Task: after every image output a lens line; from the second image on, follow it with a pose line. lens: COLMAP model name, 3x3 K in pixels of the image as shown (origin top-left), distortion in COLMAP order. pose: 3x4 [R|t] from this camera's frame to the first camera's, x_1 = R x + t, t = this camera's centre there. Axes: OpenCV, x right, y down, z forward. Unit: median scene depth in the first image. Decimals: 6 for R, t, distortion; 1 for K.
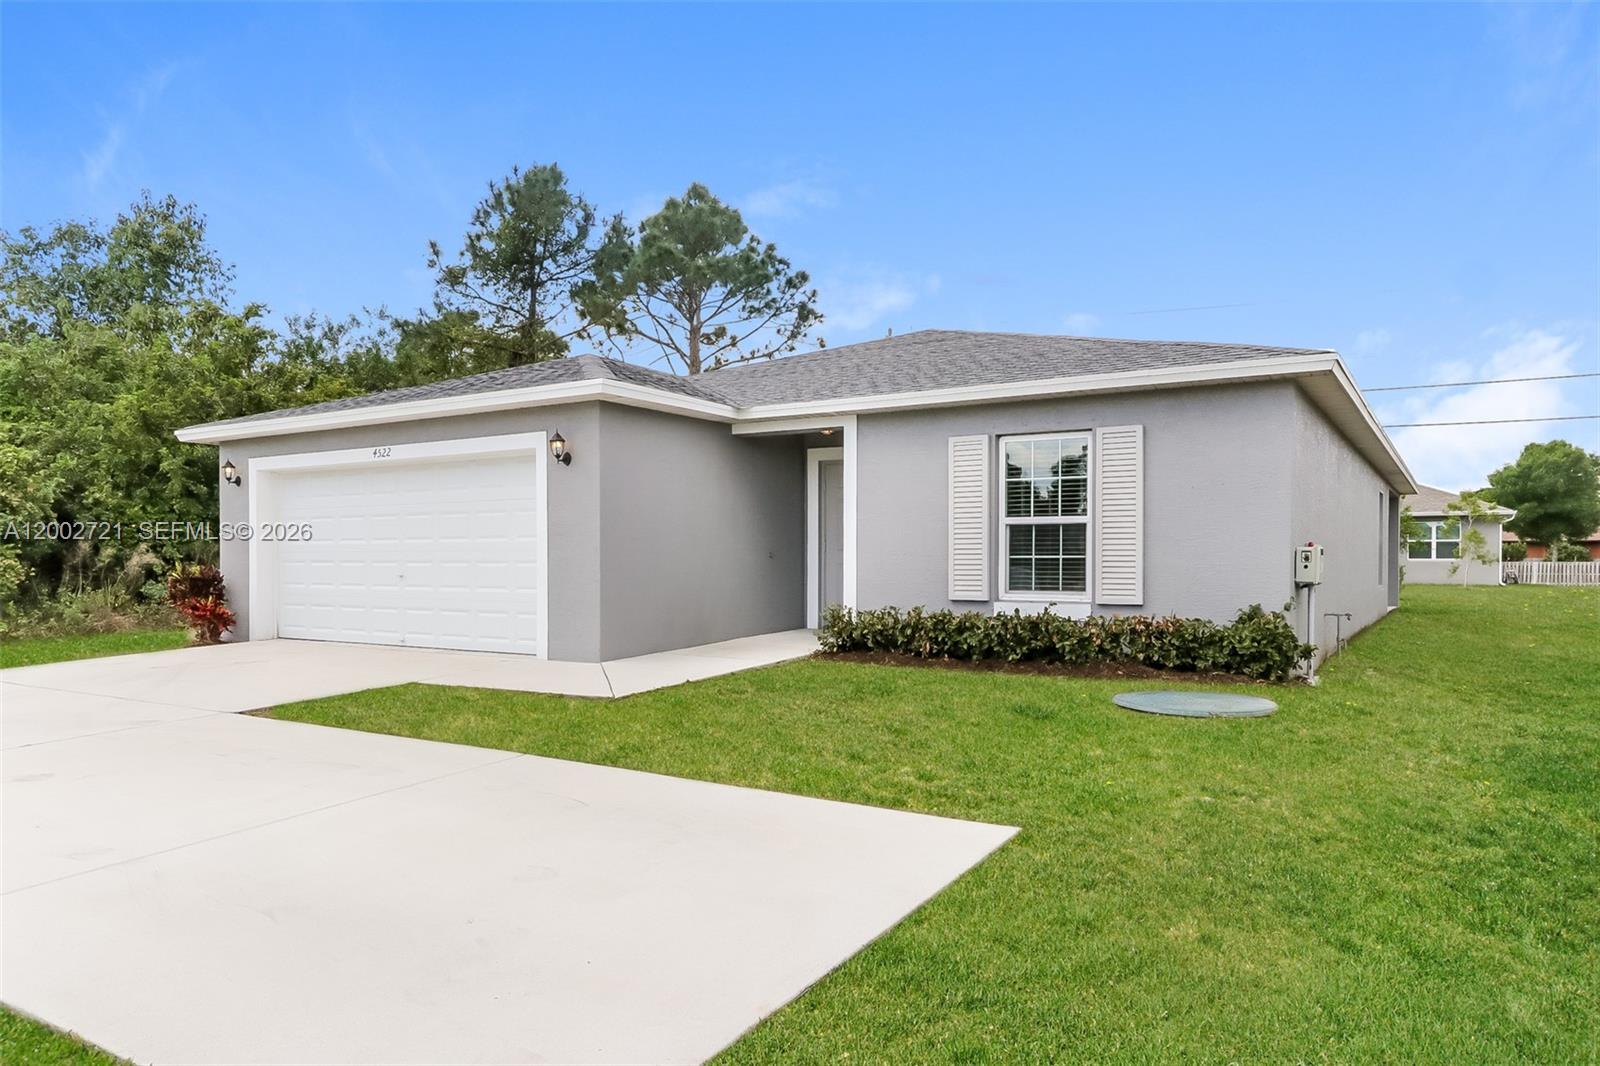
lens RADIAL K [[1047.2, 0, 803.9], [0, 1047.2, 545.7], [0, 0, 1]] dist [0.033501, 0.000353]
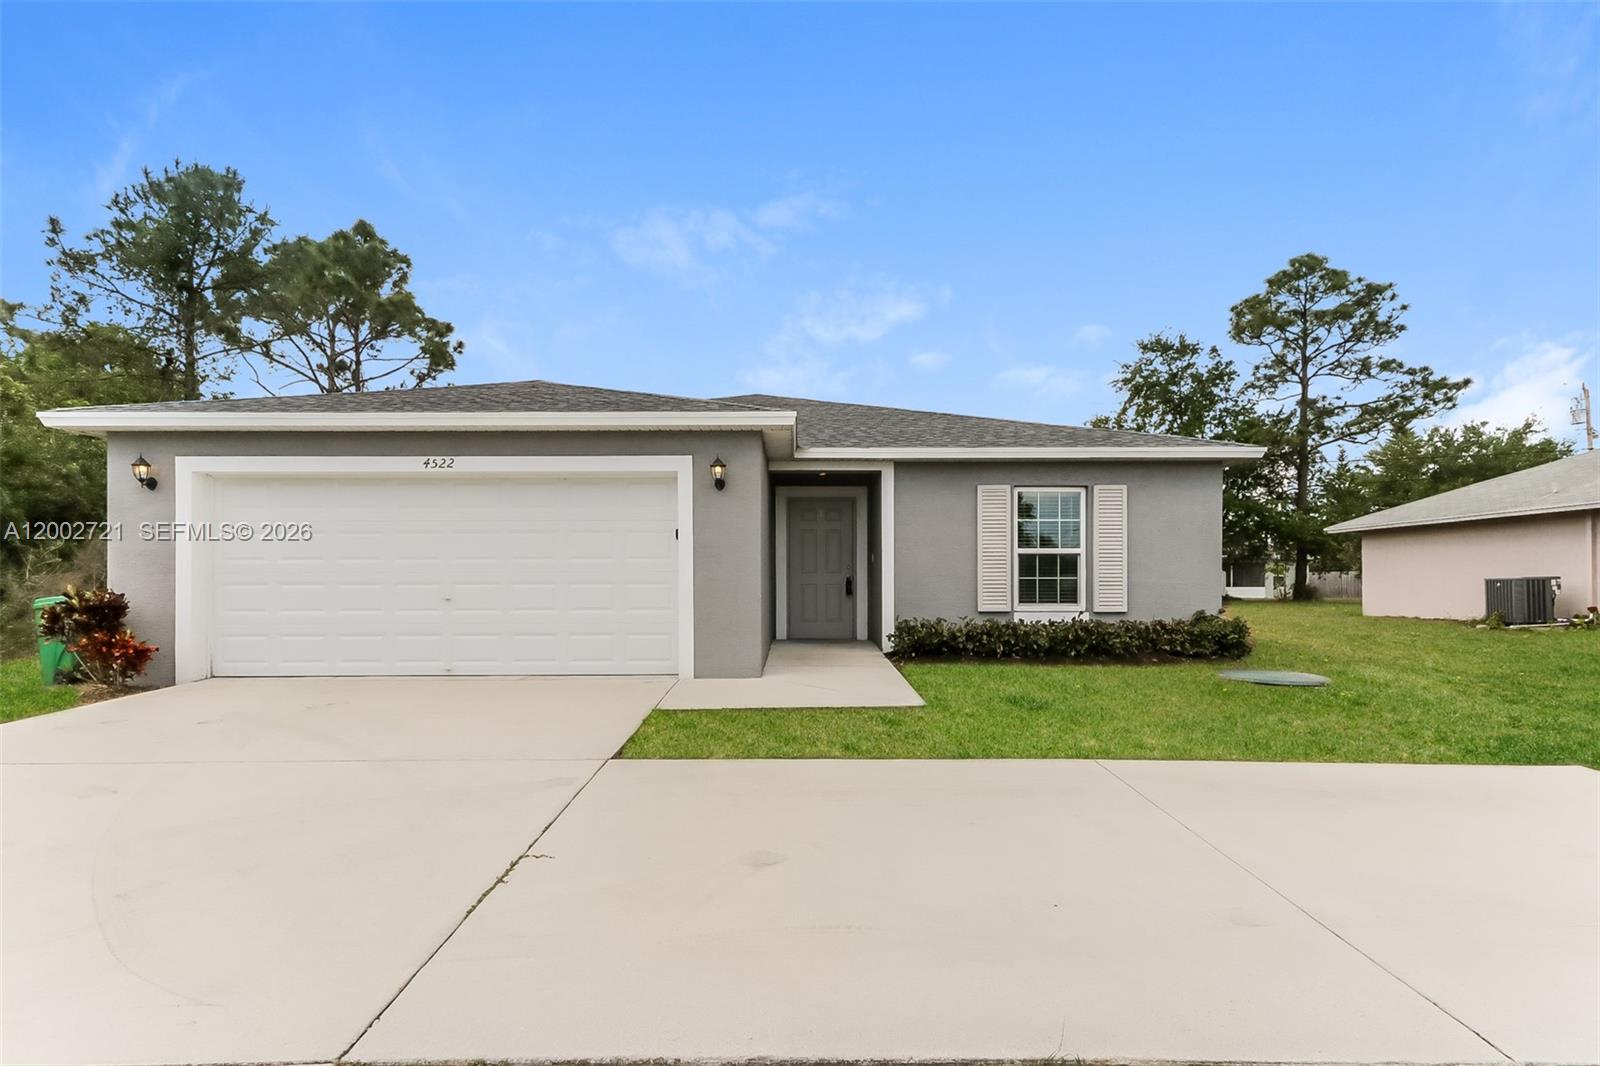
lens RADIAL K [[819.0, 0, 783.0], [0, 819.0, 560.3], [0, 0, 1]] dist [0.027172, -0.002515]
pose [[0.847431, 0.012345, 0.530762, -0.567059], [-0.006451, 0.999895, -0.012956, 0.002800], [-0.530866, 0.007556, 0.847422, 0.258588]]
